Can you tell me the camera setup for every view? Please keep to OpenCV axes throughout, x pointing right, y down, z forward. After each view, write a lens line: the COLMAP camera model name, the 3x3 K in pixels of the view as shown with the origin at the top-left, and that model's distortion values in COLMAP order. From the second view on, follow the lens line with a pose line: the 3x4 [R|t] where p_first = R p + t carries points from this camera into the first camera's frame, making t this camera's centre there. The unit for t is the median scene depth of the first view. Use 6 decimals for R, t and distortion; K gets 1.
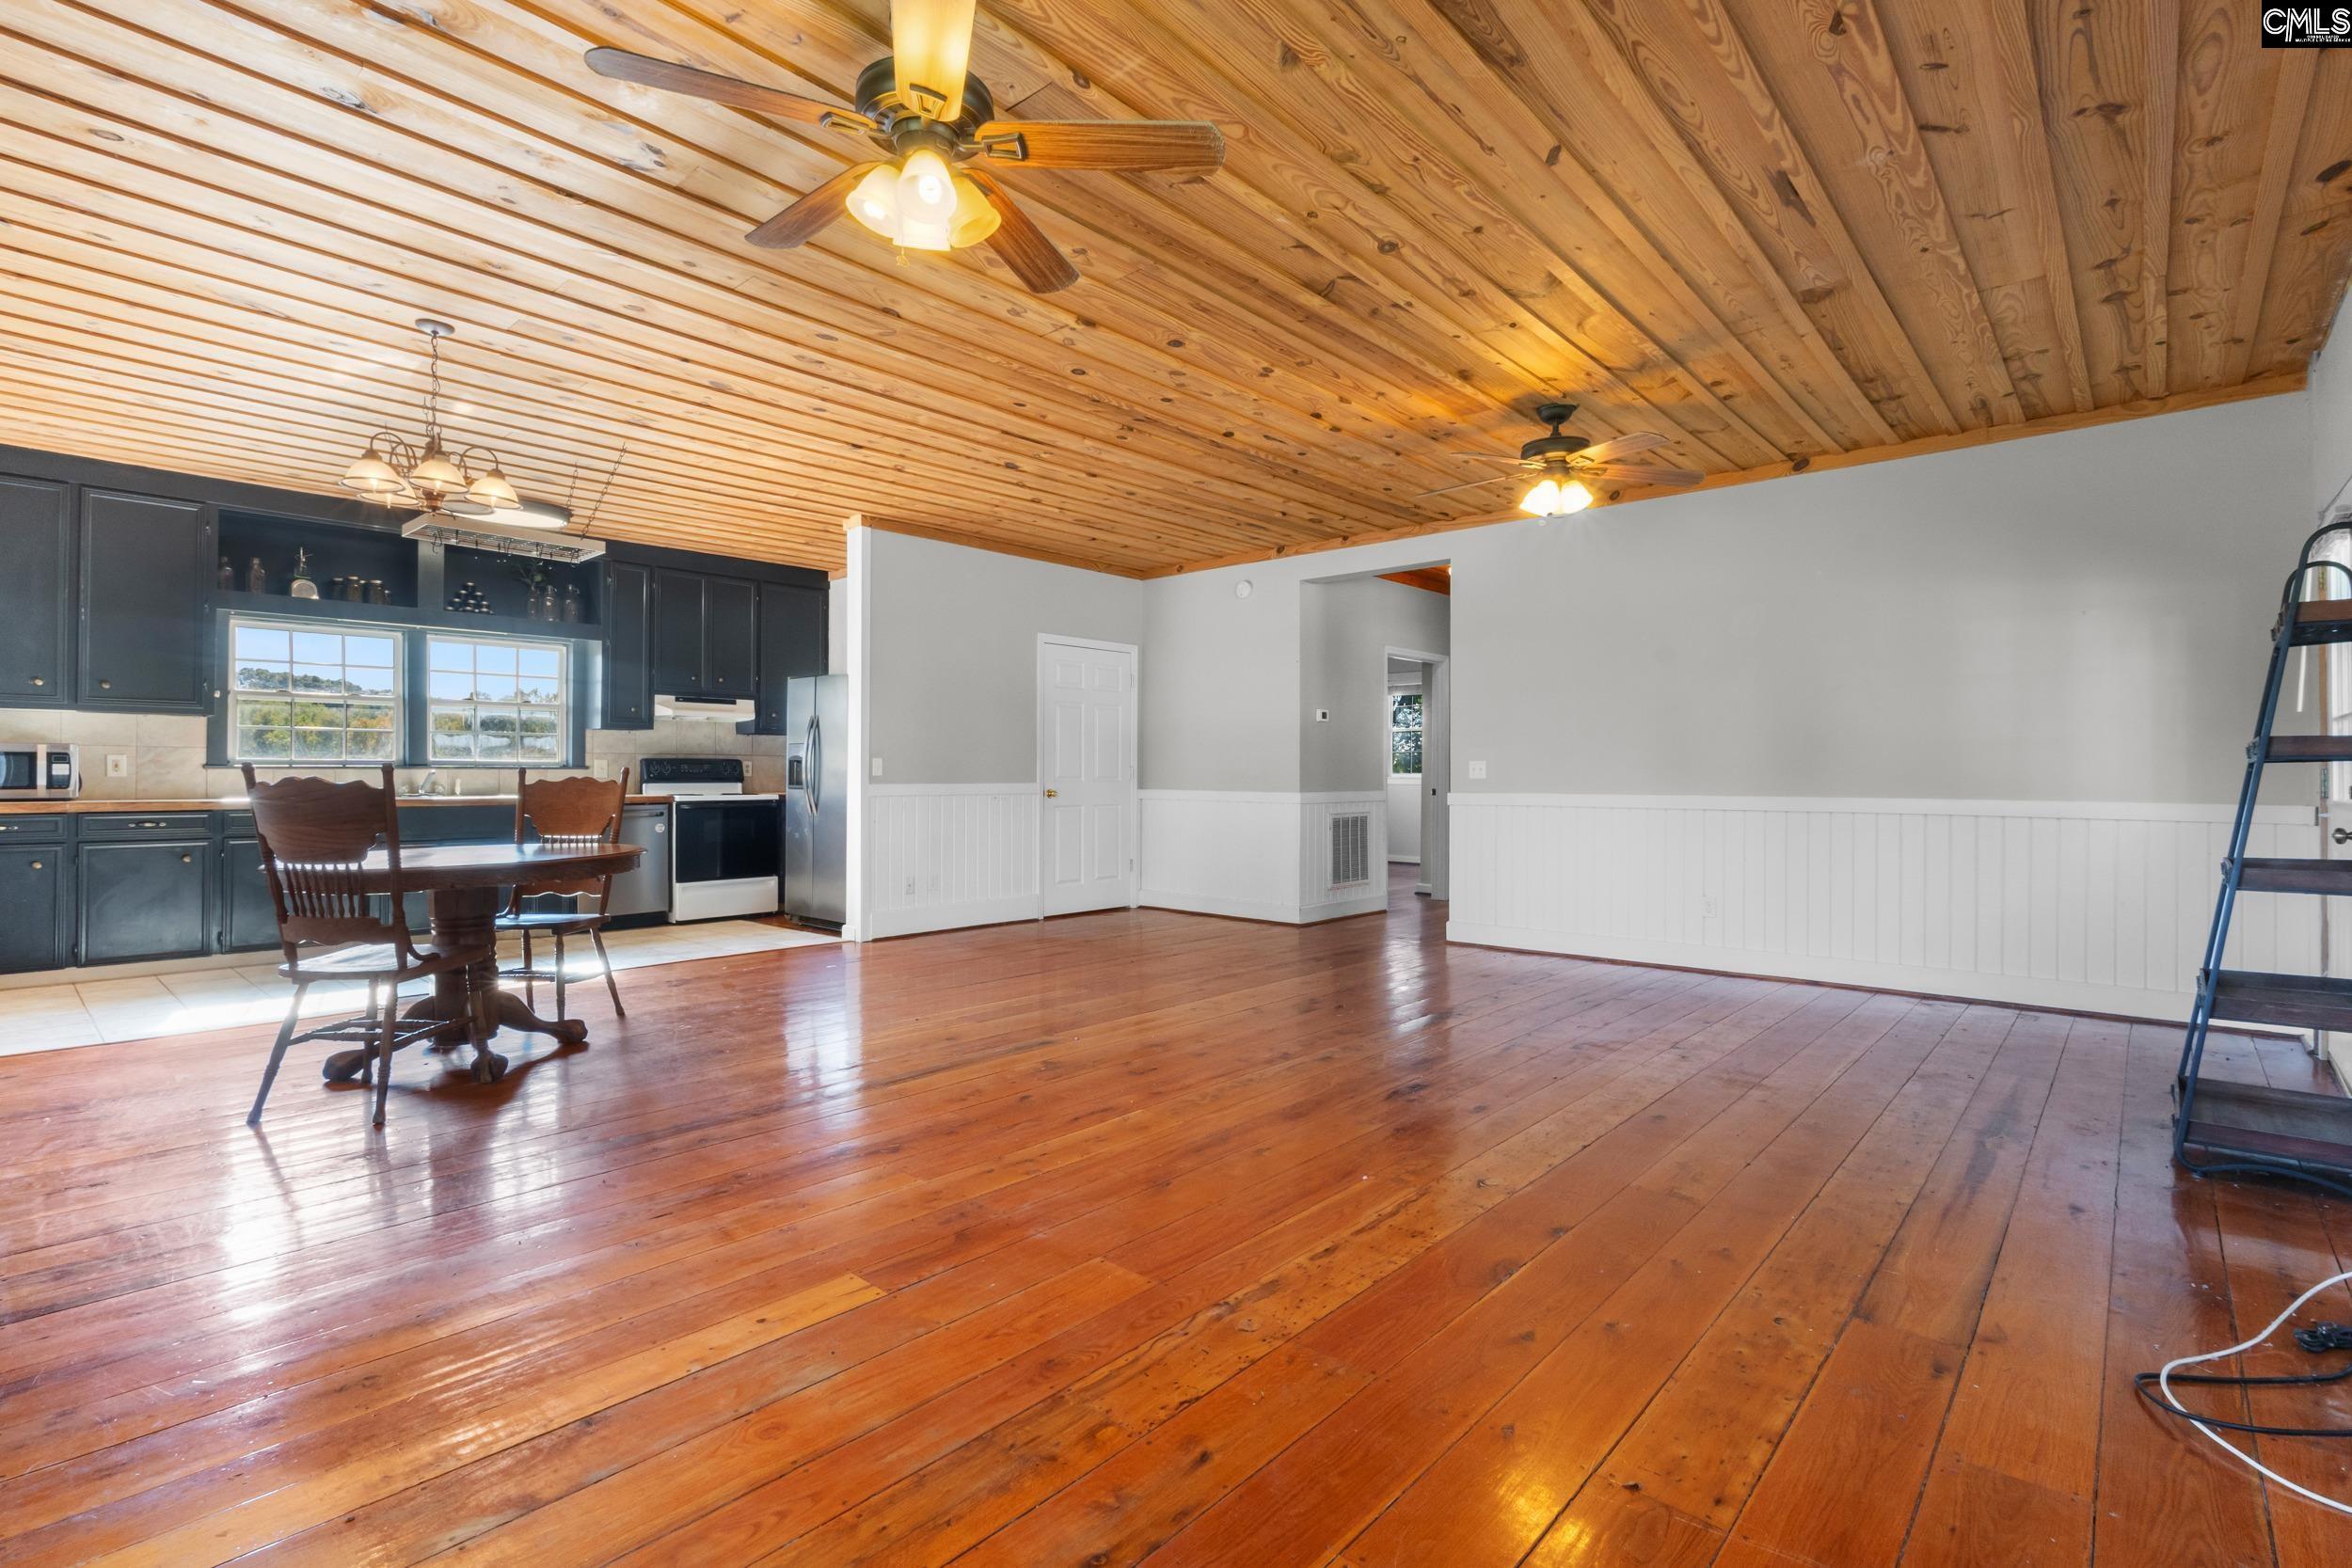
lens RADIAL K [[1084.6, 0, 1179.3], [0, 1084.6, 781.5], [0, 0, 1]] dist [-0.004987, -0.000322]
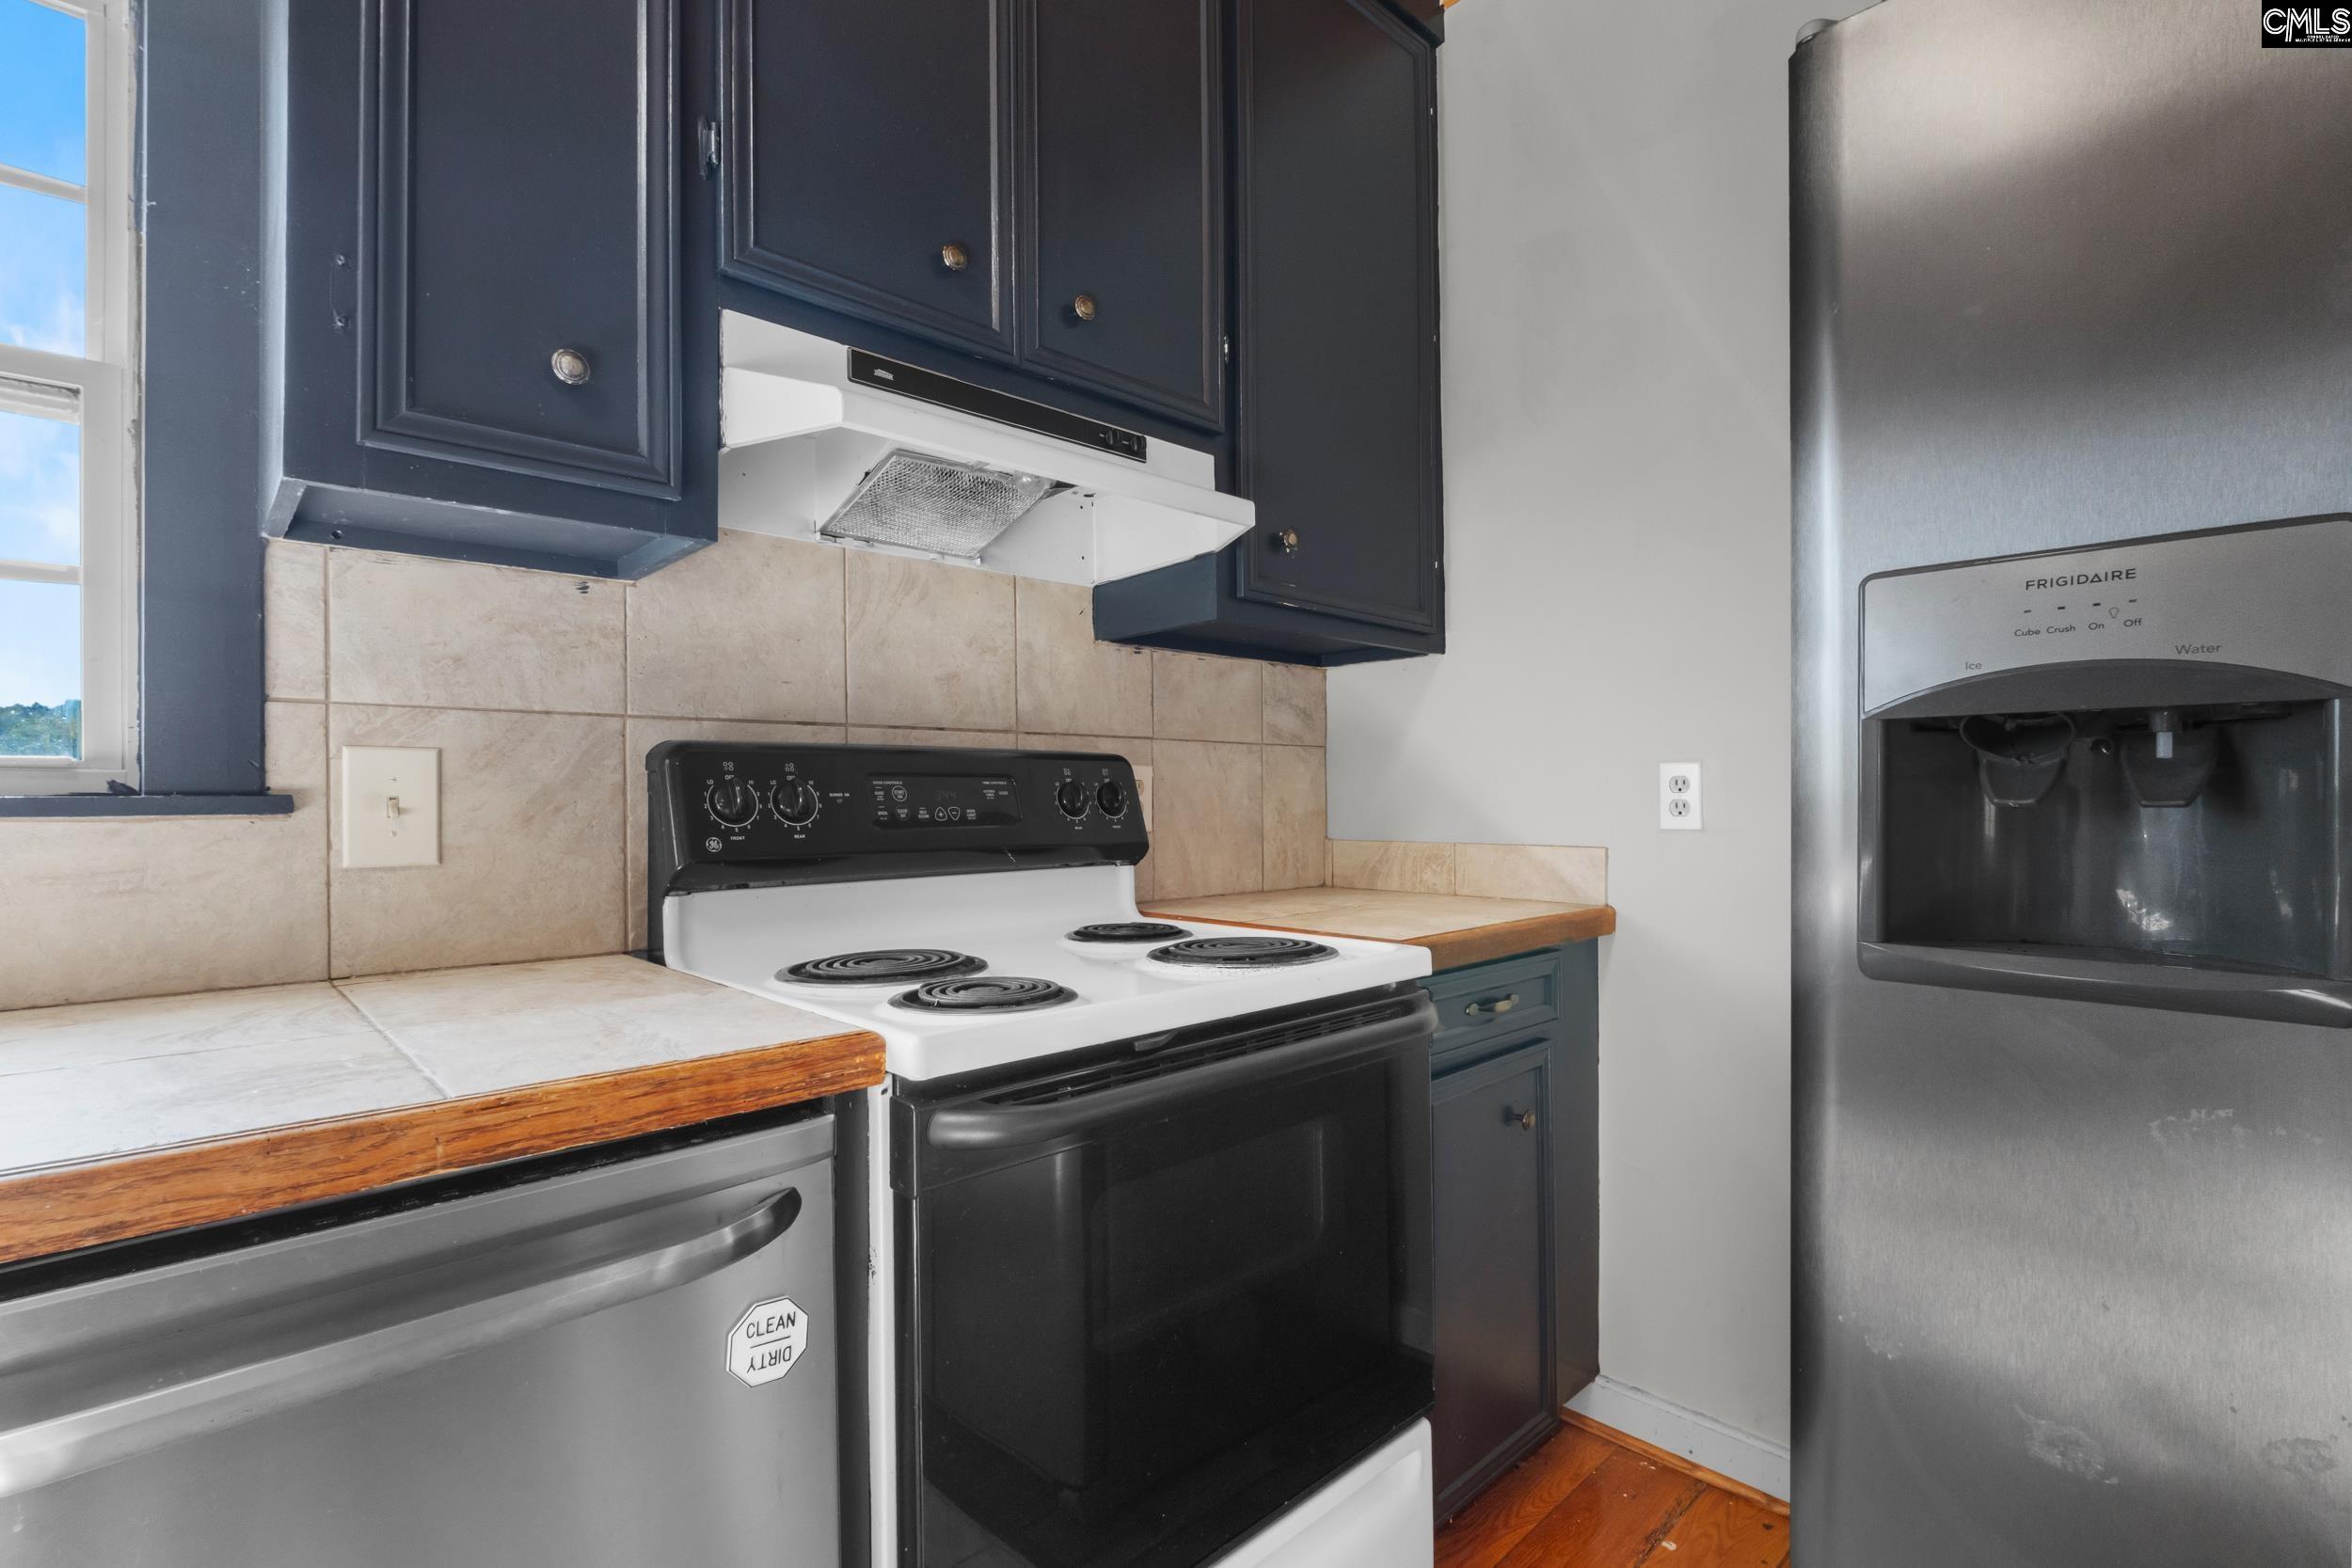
lens RADIAL K [[1084.6, 0, 1179.3], [0, 1084.6, 781.5], [0, 0, 1]] dist [-0.004987, -0.000322]
pose [[0.996601, -0.012654, -0.081404, -0.431665], [0.011704, 0.999858, -0.012145, -0.013434], [0.081546, 0.011151, 0.996607, 0.901184]]
